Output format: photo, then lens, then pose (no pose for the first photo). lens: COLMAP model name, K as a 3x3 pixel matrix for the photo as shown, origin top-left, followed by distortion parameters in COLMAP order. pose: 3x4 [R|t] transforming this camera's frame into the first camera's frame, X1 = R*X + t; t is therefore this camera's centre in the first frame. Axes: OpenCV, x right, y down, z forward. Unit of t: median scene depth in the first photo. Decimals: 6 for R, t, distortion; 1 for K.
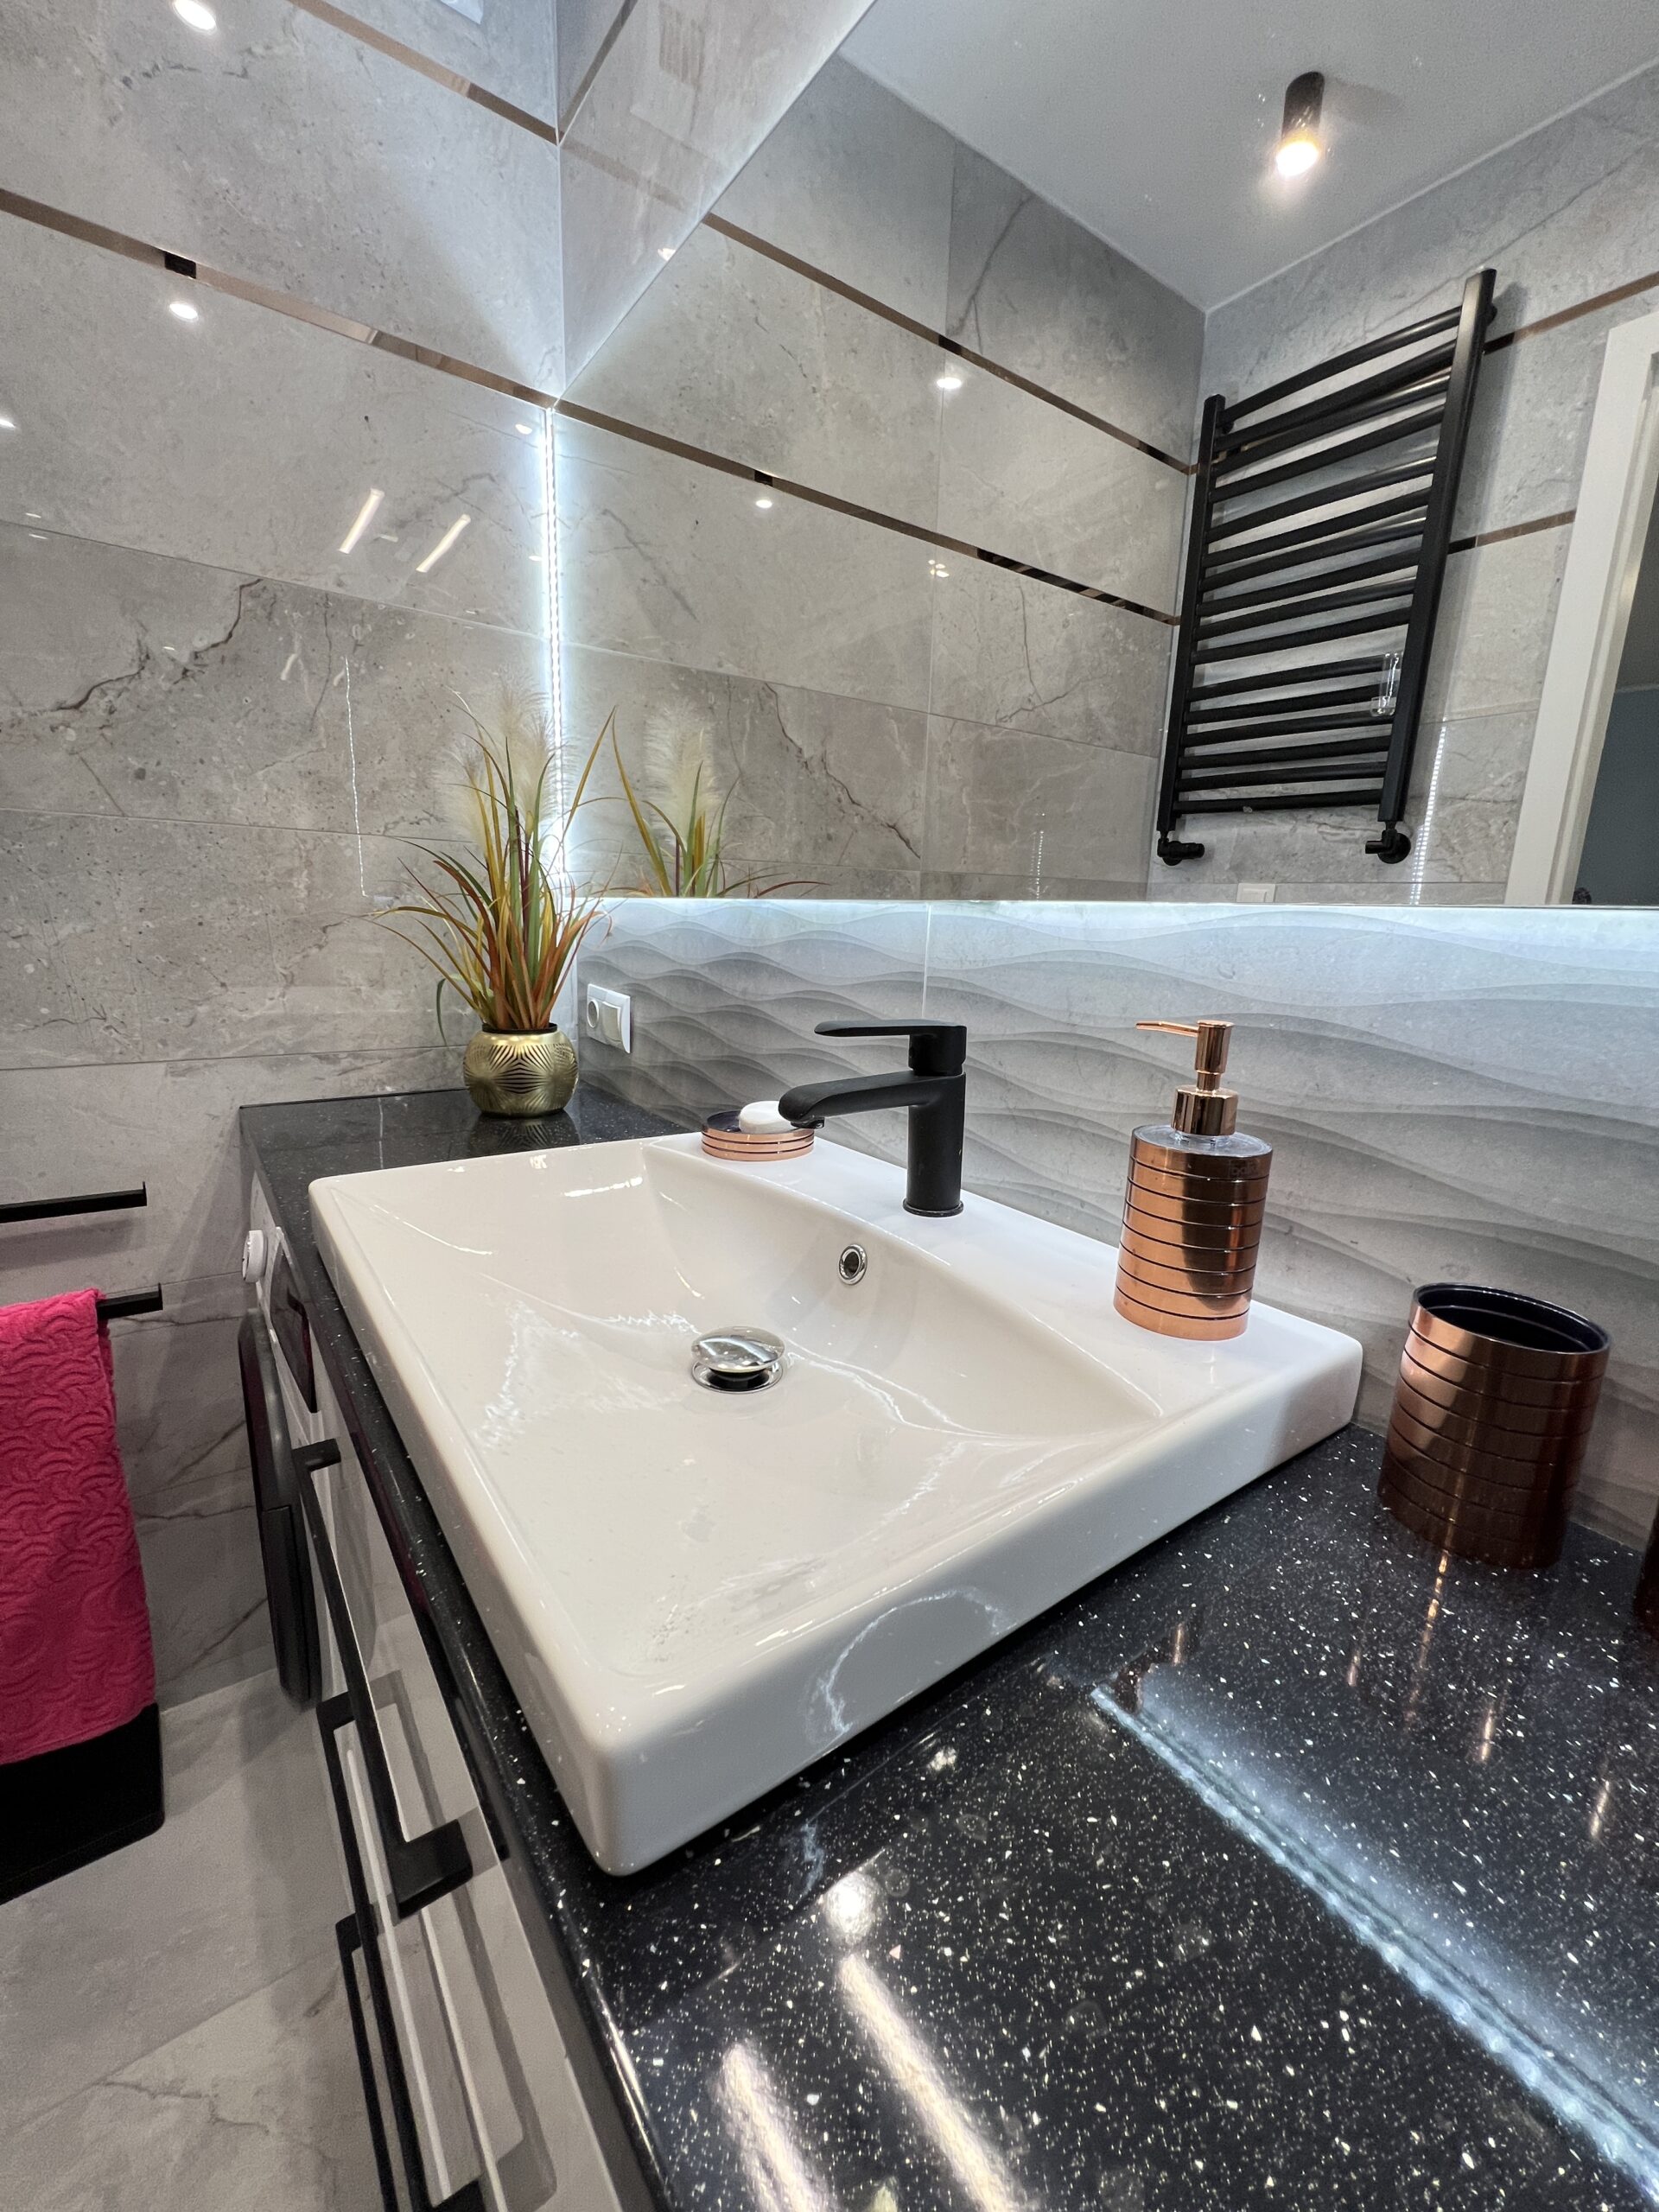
lens RADIAL K [[889.1, 0, 829.7], [0, 889.1, 1125.3], [0, 0, 1]] dist [-0.034856, 0.009456]
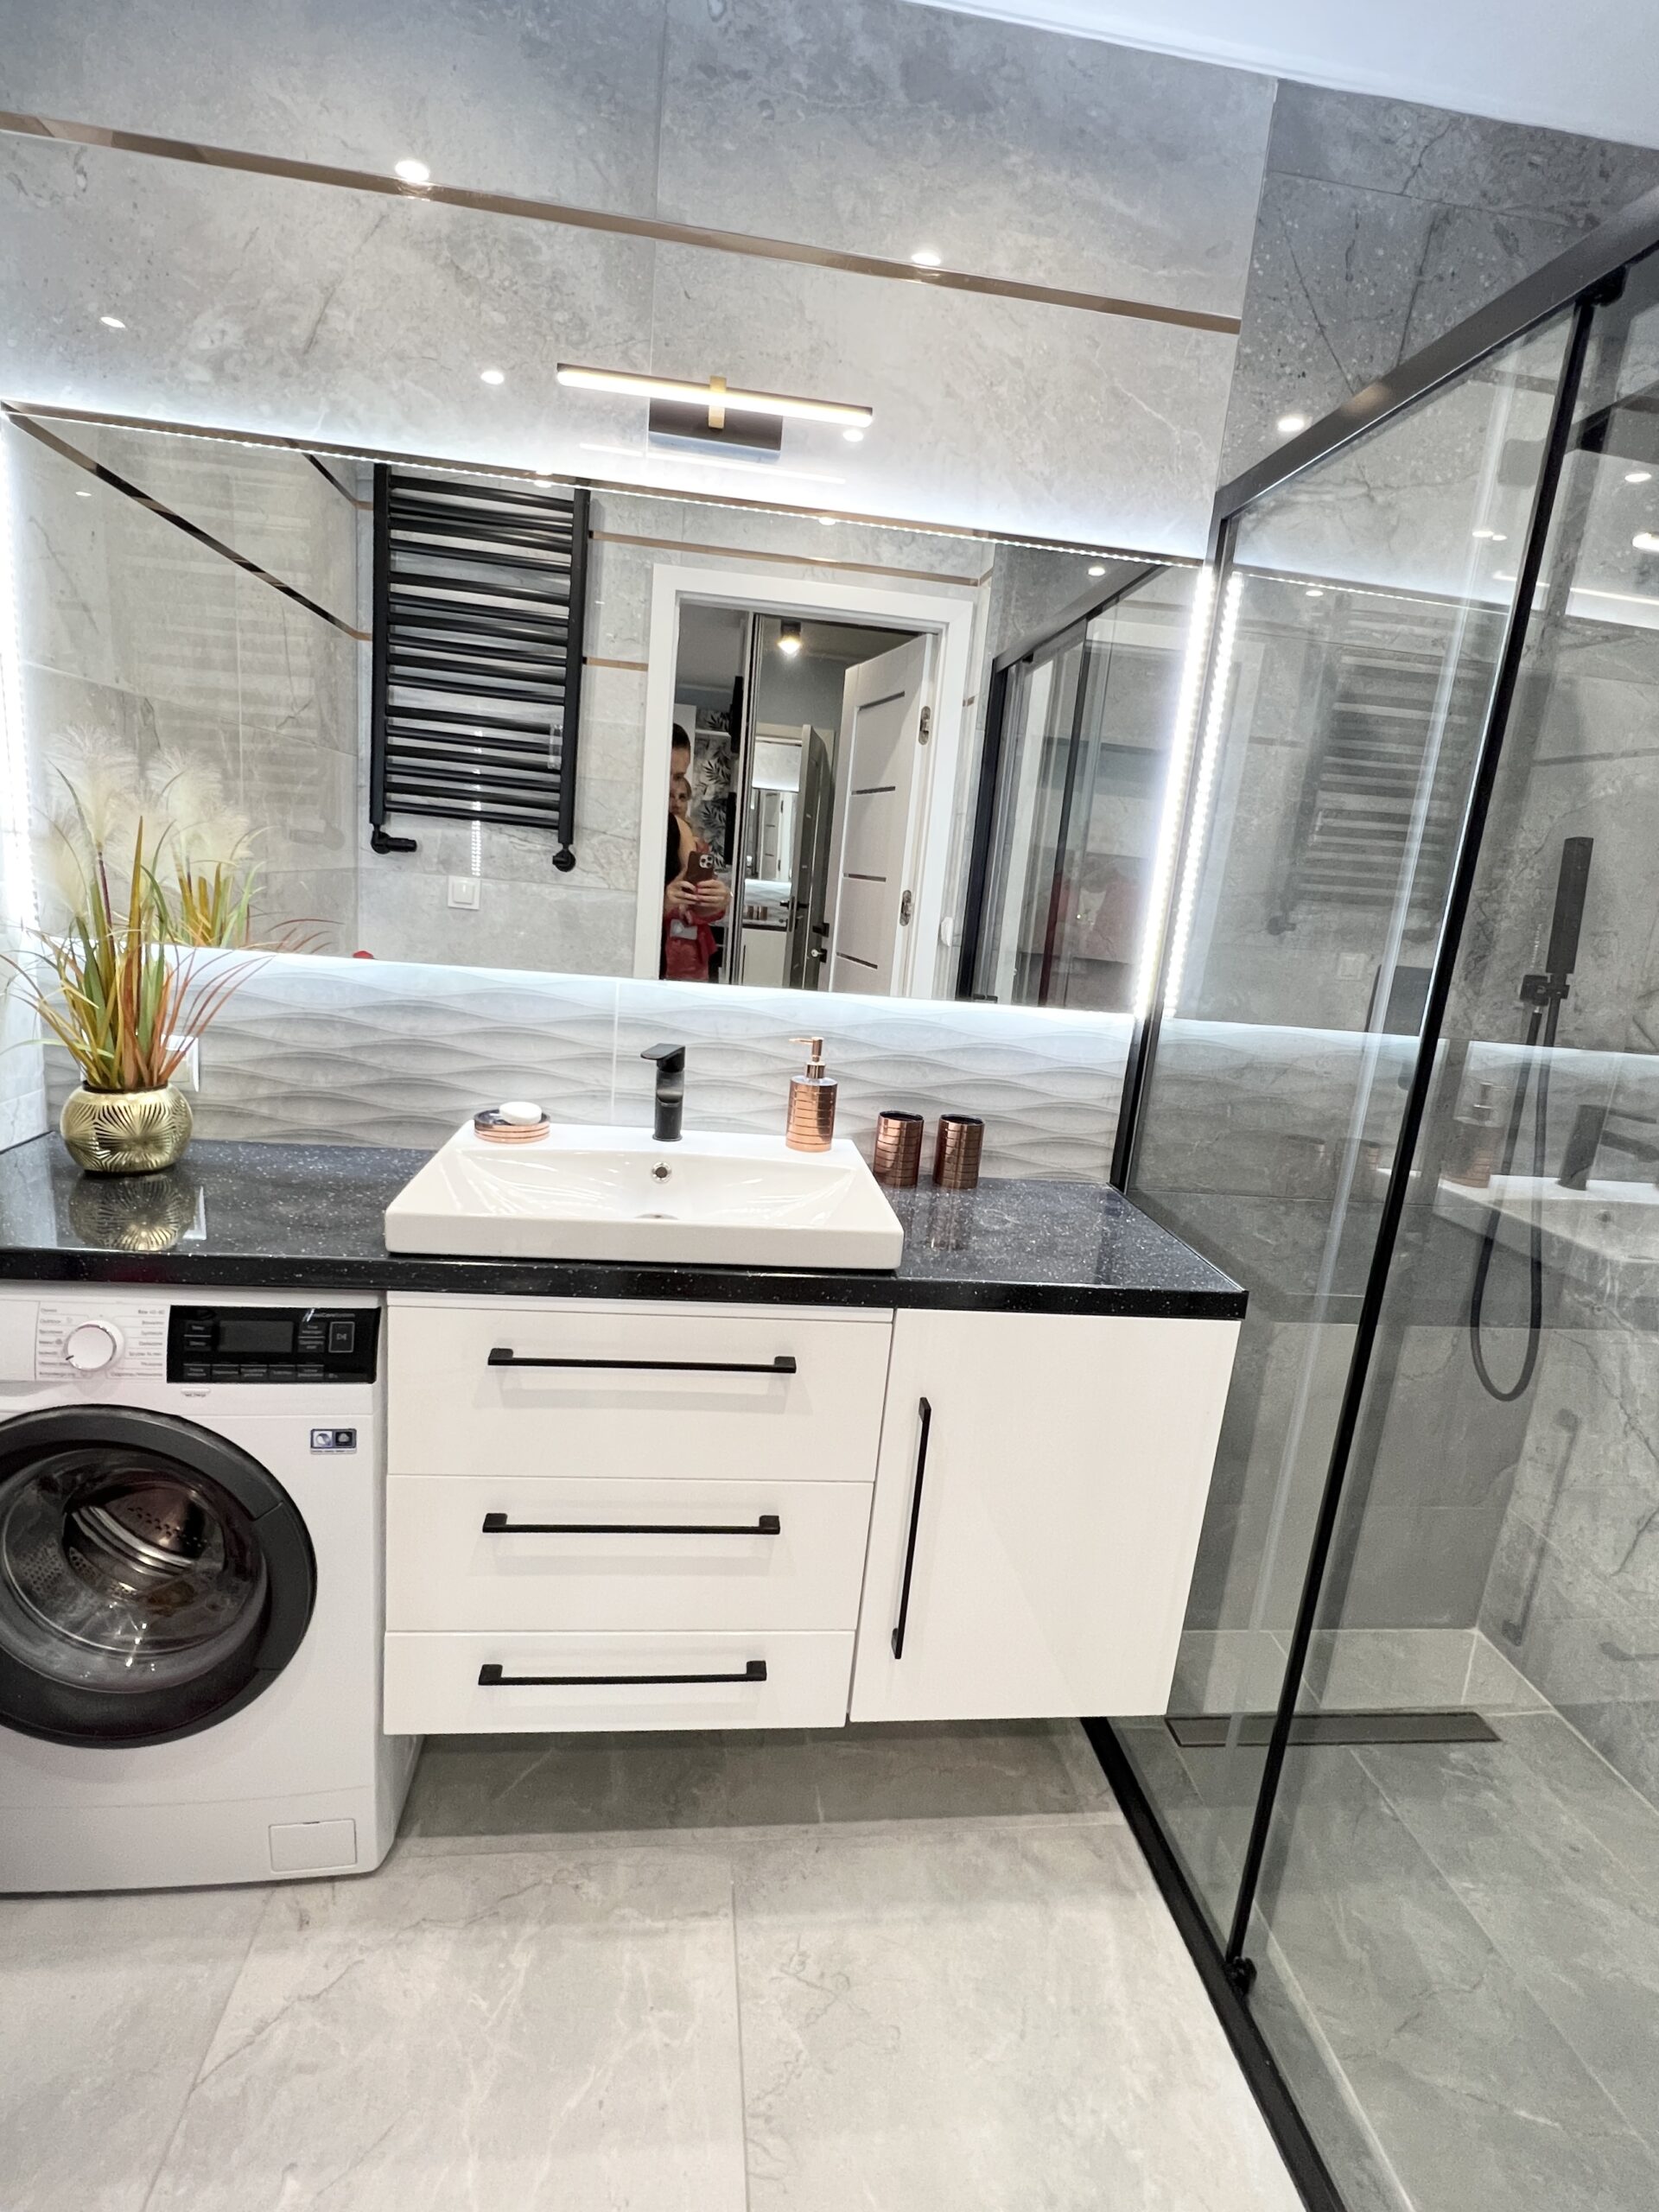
lens RADIAL K [[987.5, 0, 829.5], [0, 987.5, 1106.0], [0, 0, 1]] dist [-0.001266, -0.000248]
pose [[0.483509, -0.181071, 0.856407, -0.702396], [0.131752, 0.982279, 0.133300, -0.098442], [-0.865368, 0.048381, 0.498797, -0.179267]]
